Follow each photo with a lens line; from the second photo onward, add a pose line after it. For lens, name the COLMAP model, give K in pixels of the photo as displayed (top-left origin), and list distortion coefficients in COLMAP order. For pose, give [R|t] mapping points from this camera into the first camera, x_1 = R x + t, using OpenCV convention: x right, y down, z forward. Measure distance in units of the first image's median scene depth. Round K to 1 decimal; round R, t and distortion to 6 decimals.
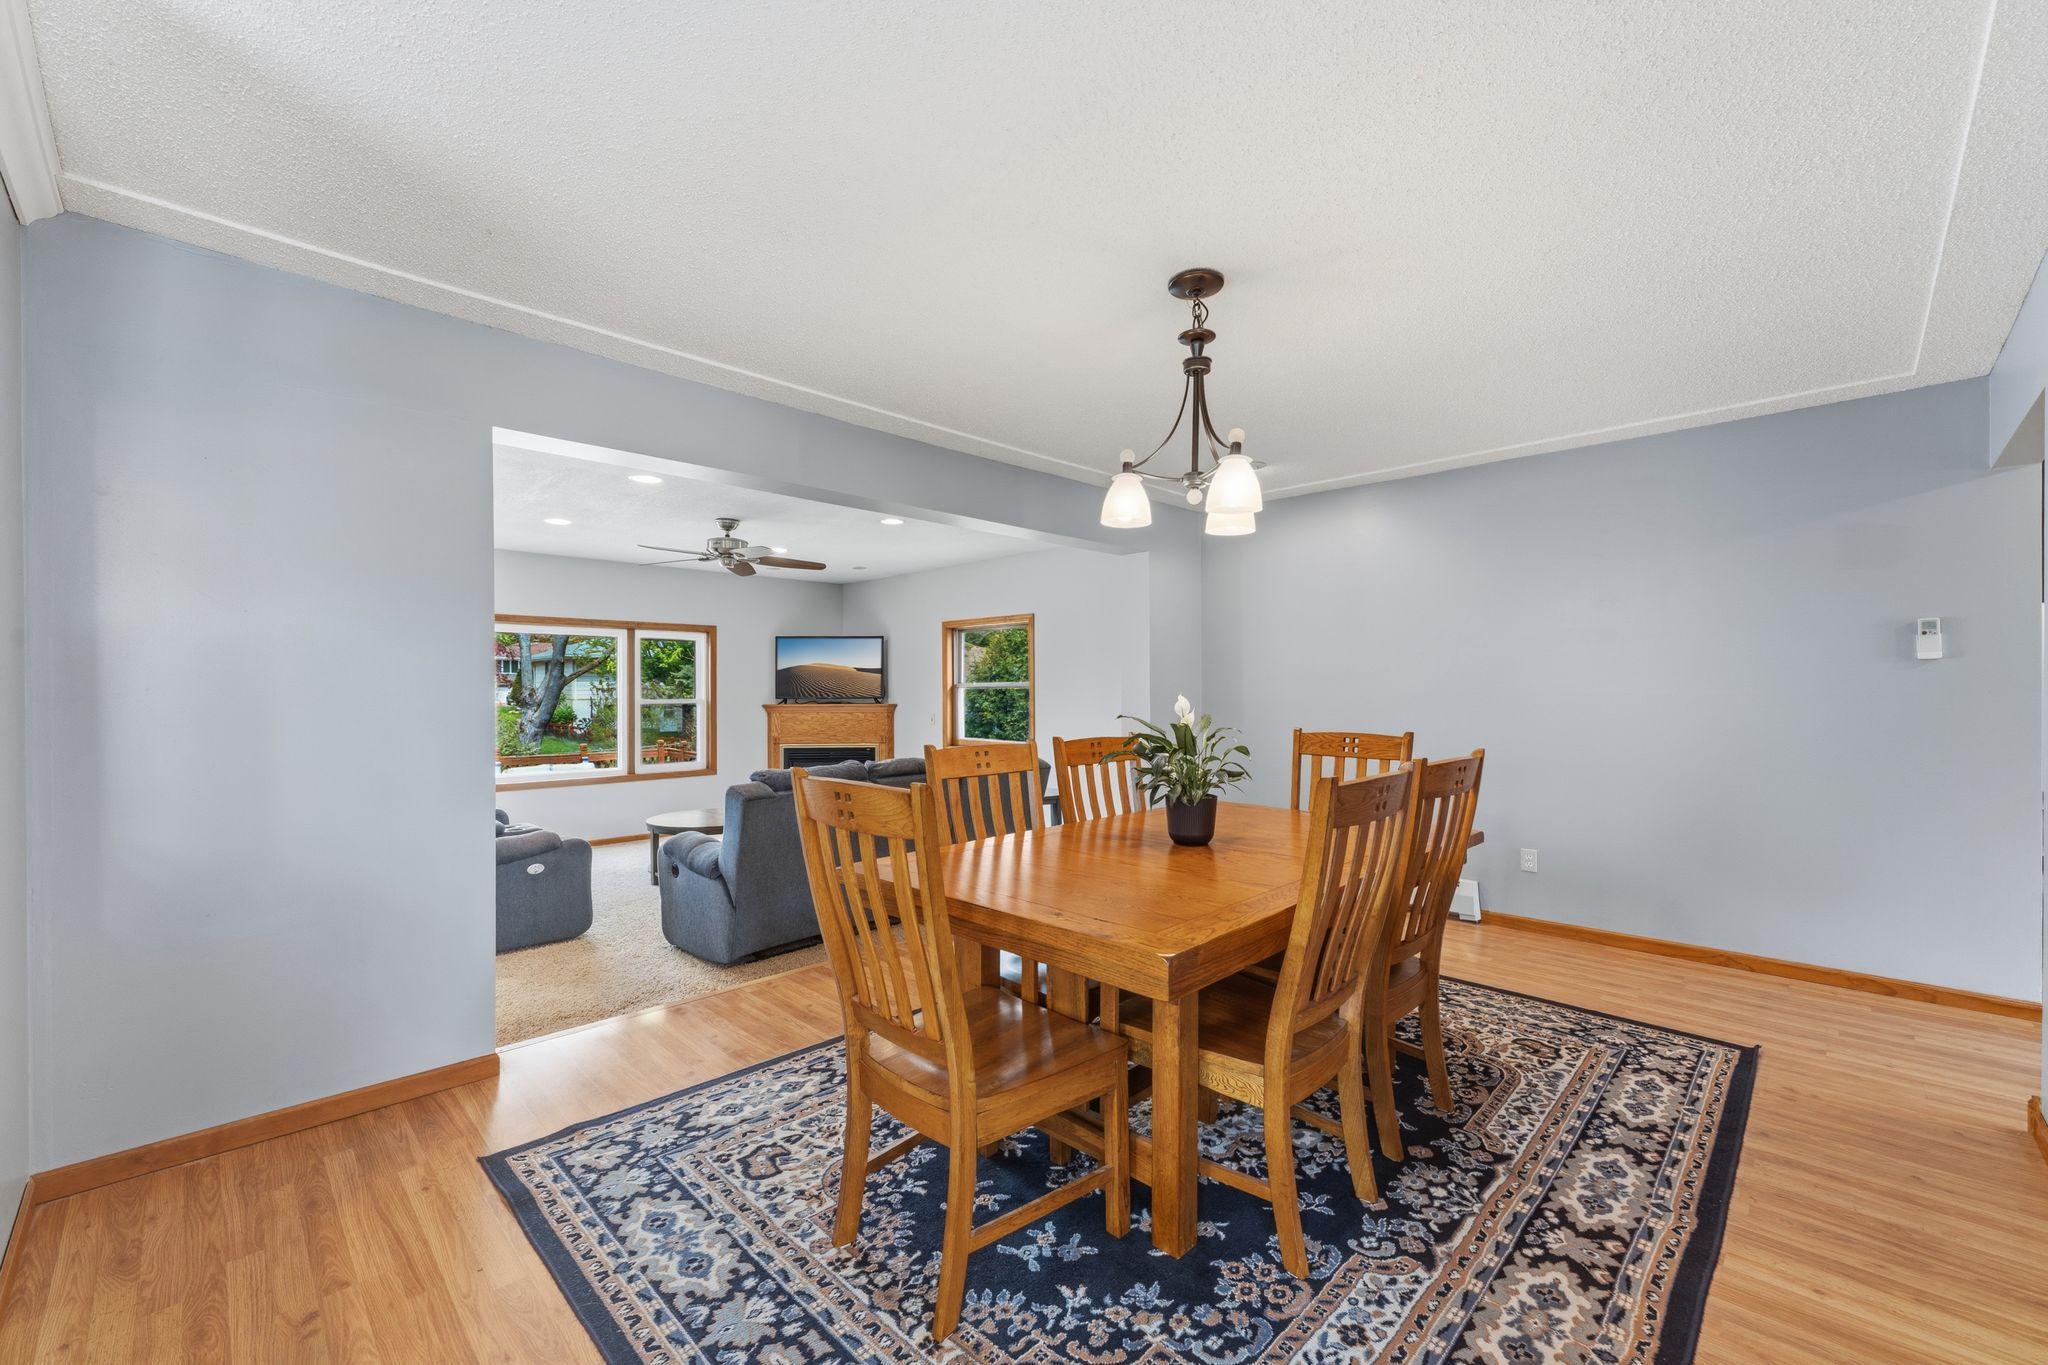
lens RADIAL K [[811.6, 0, 1029.8], [0, 811.6, 691.1], [0, 0, 1]] dist [-0.000385, -0.000497]
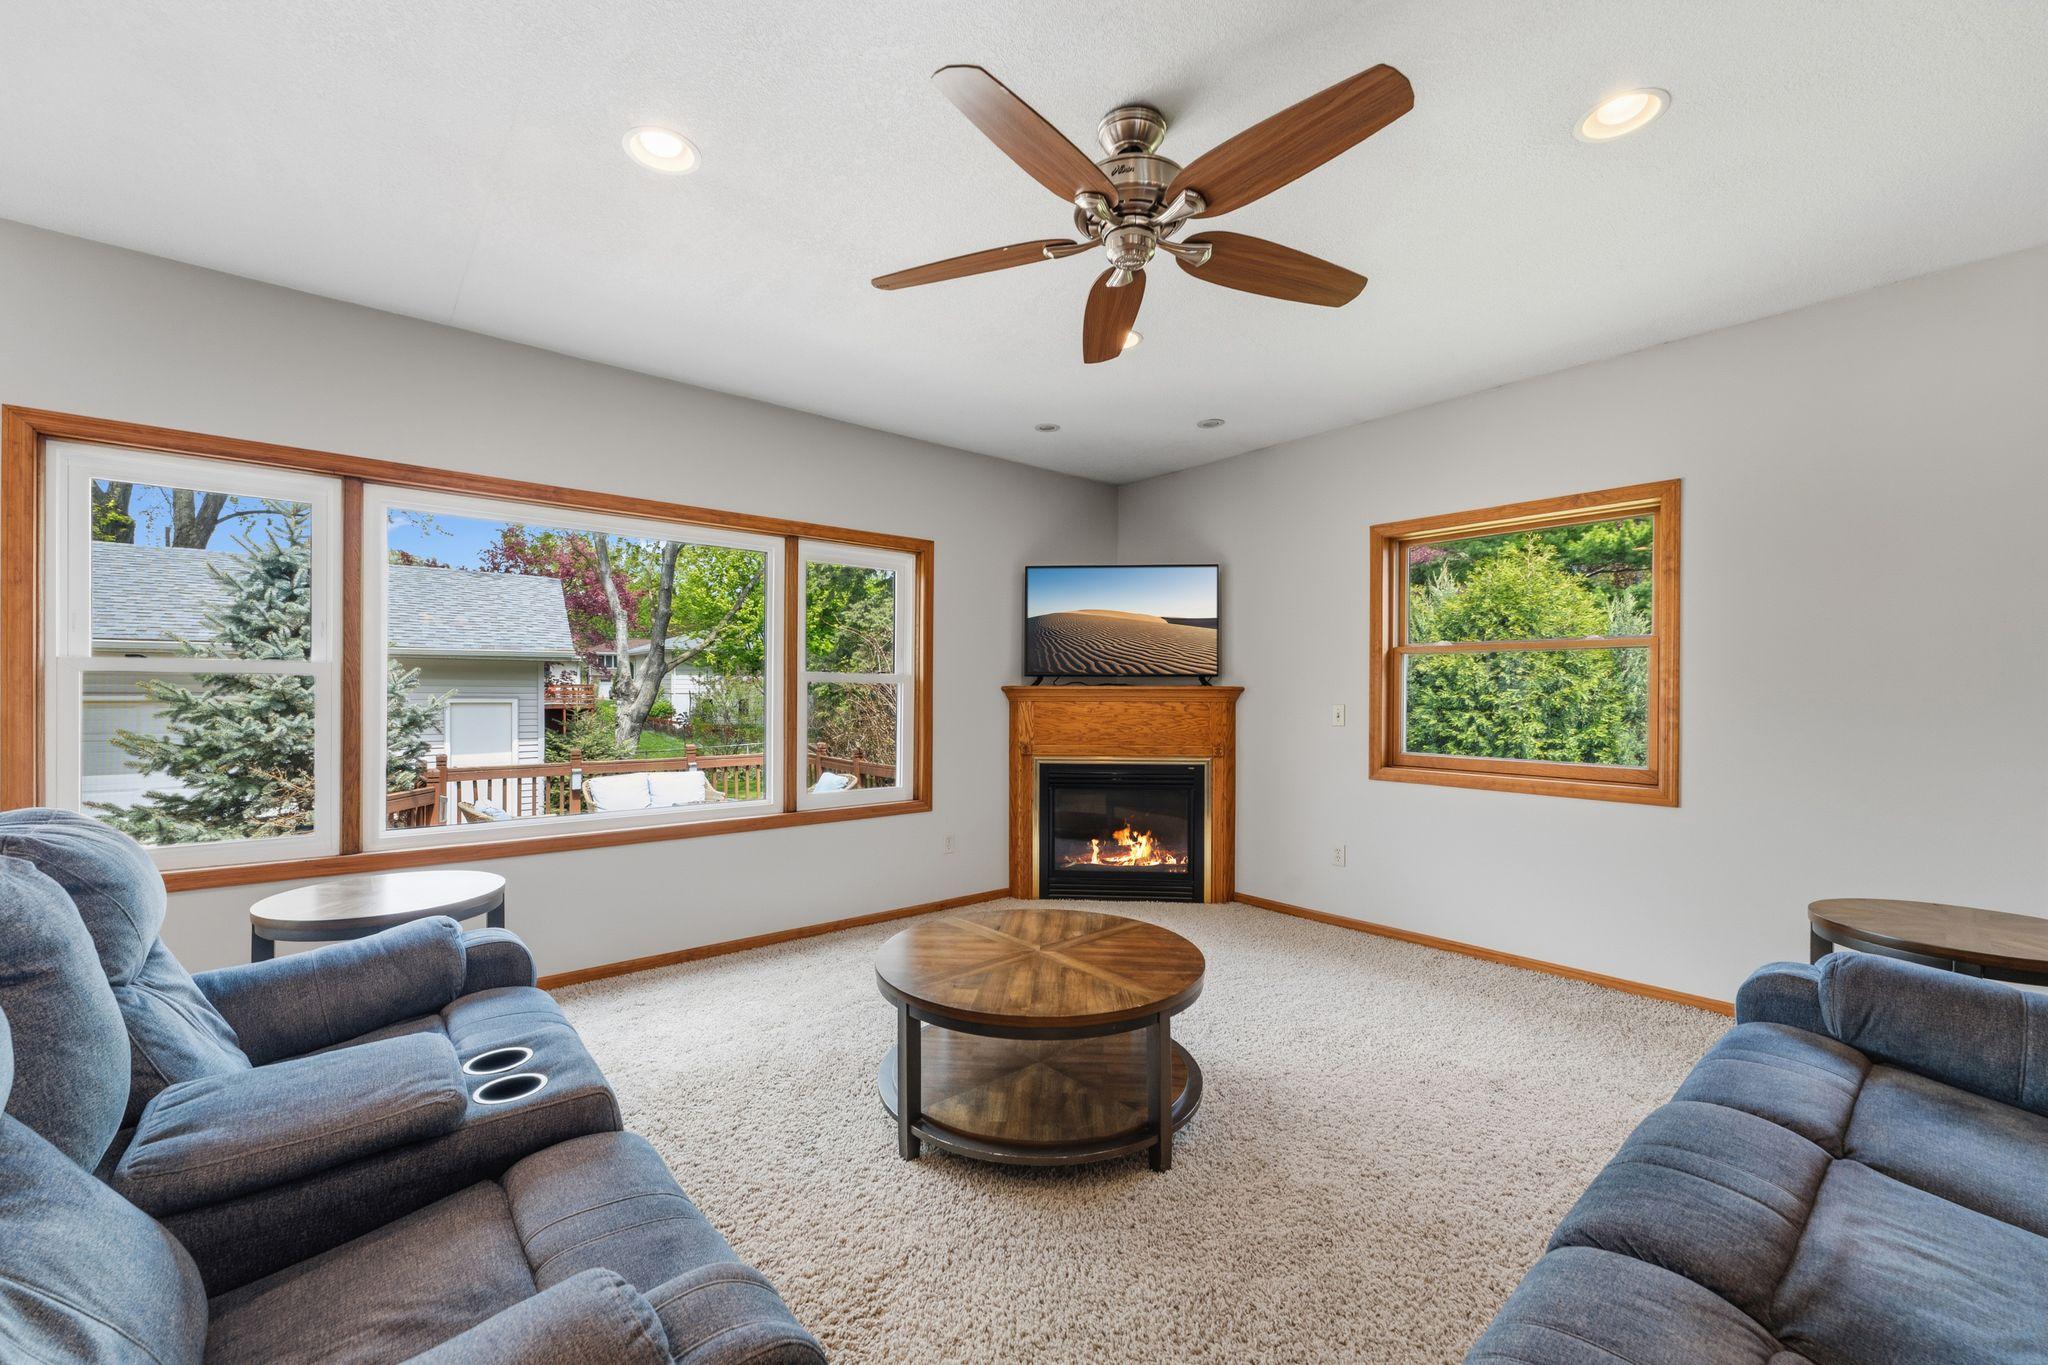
lens RADIAL K [[811.6, 0, 1027.1], [0, 811.6, 689.8], [0, 0, 1]] dist [-0.000385, -0.000497]
pose [[0.995080, 0.009323, -0.098636, -0.255363], [-0.009500, 0.999954, -0.001332, 0.019730], [0.098619, 0.002263, 0.995123, 0.436407]]
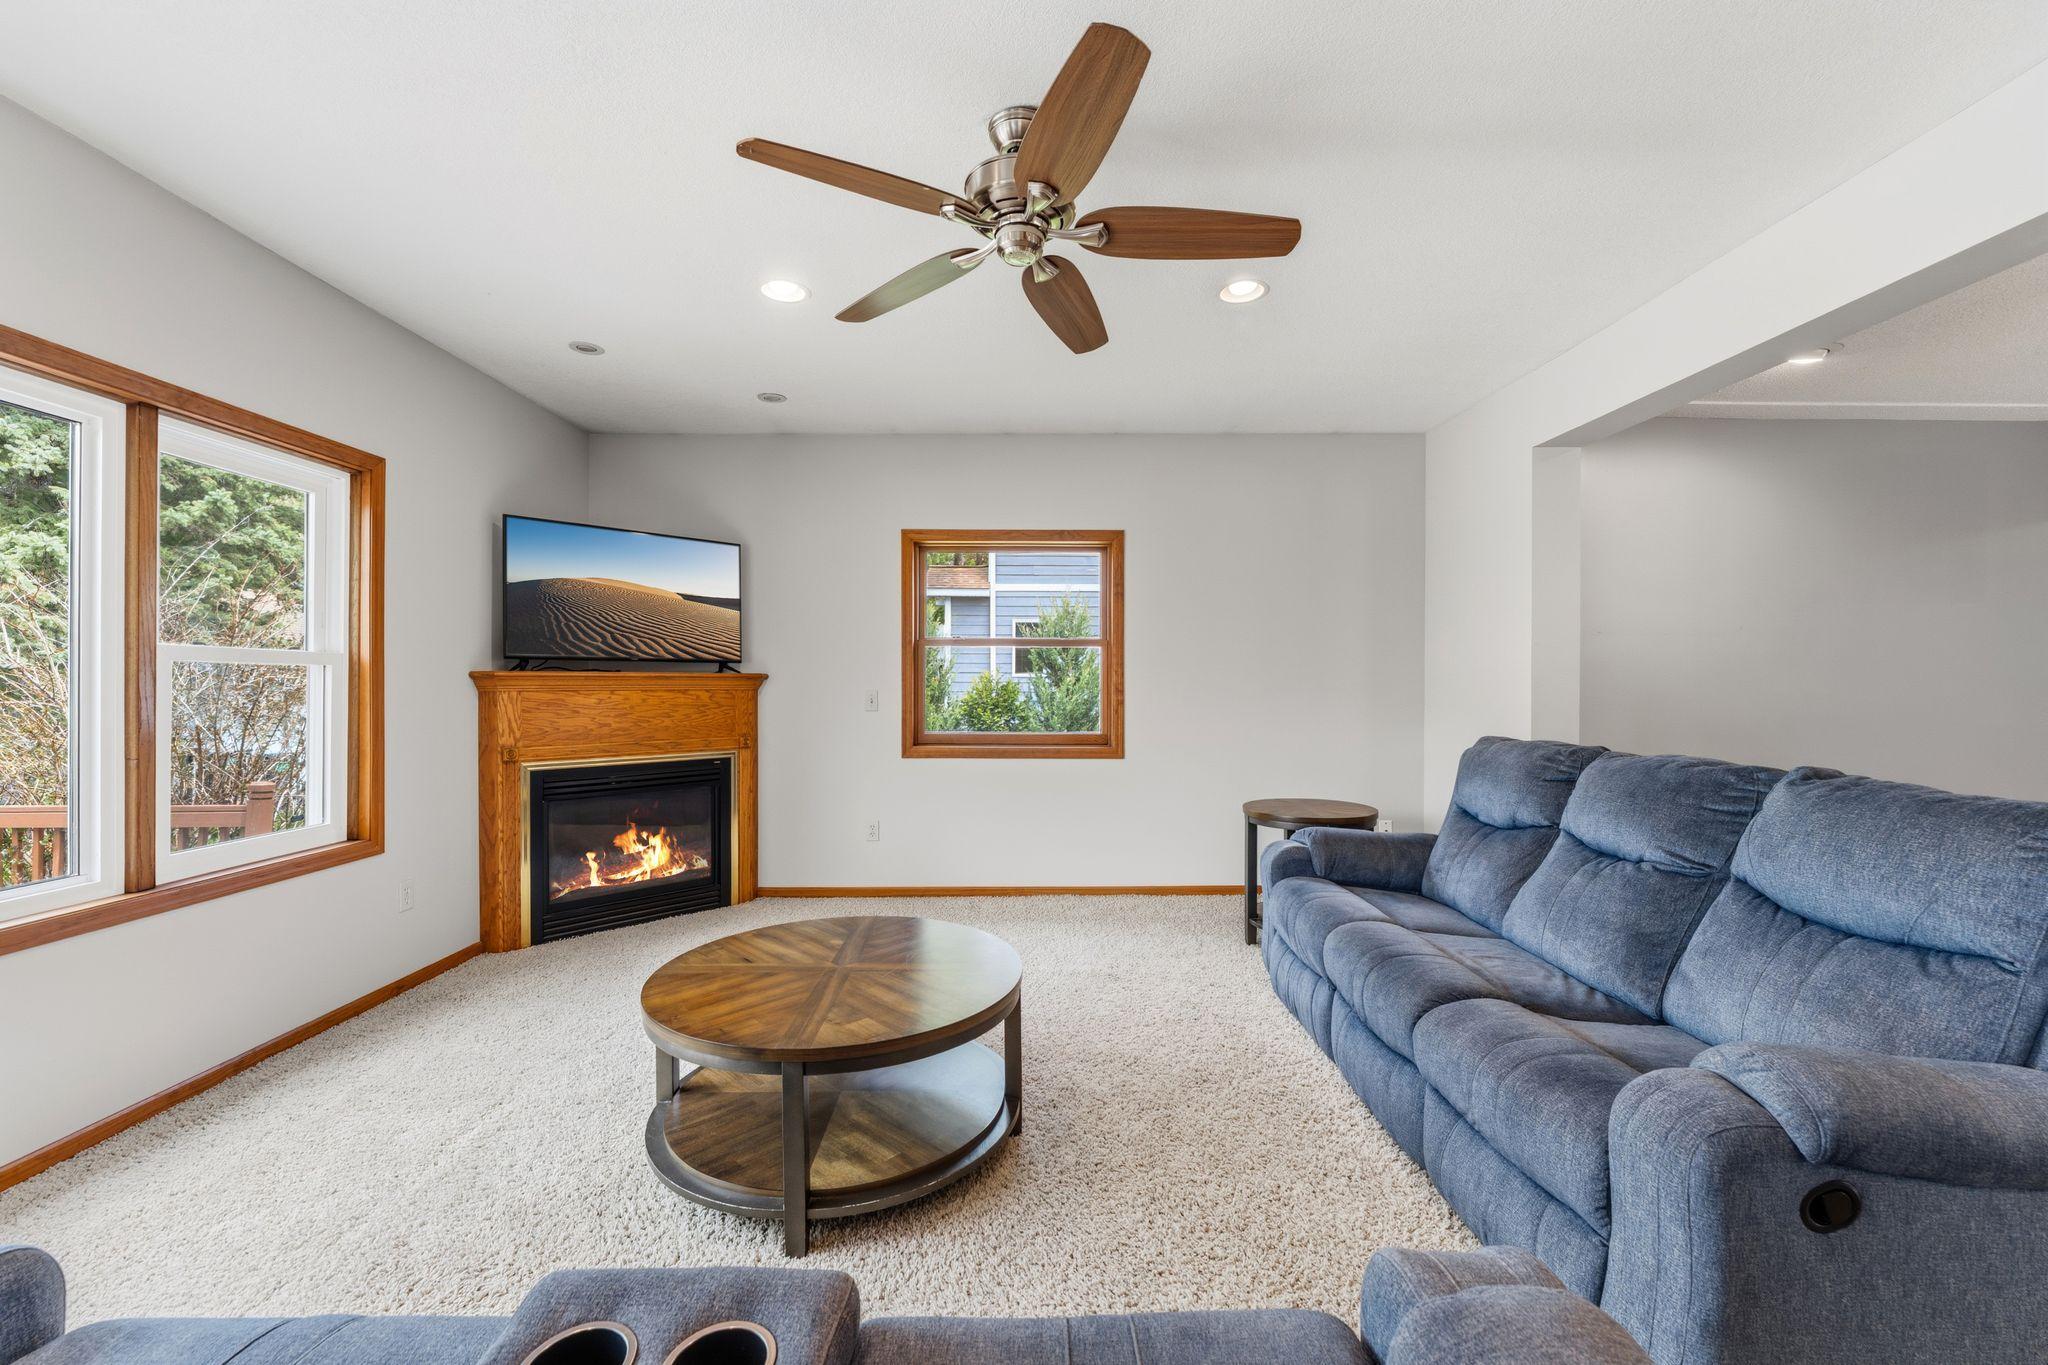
lens RADIAL K [[811.6, 0, 1026.6], [0, 811.6, 681.8], [0, 0, 1]] dist [-0.000385, -0.000497]
pose [[0.719350, 0.005754, 0.694624, -0.412170], [-0.004142, 0.999983, -0.003994, 0.022319], [-0.694635, -0.000004, 0.719362, 0.496296]]
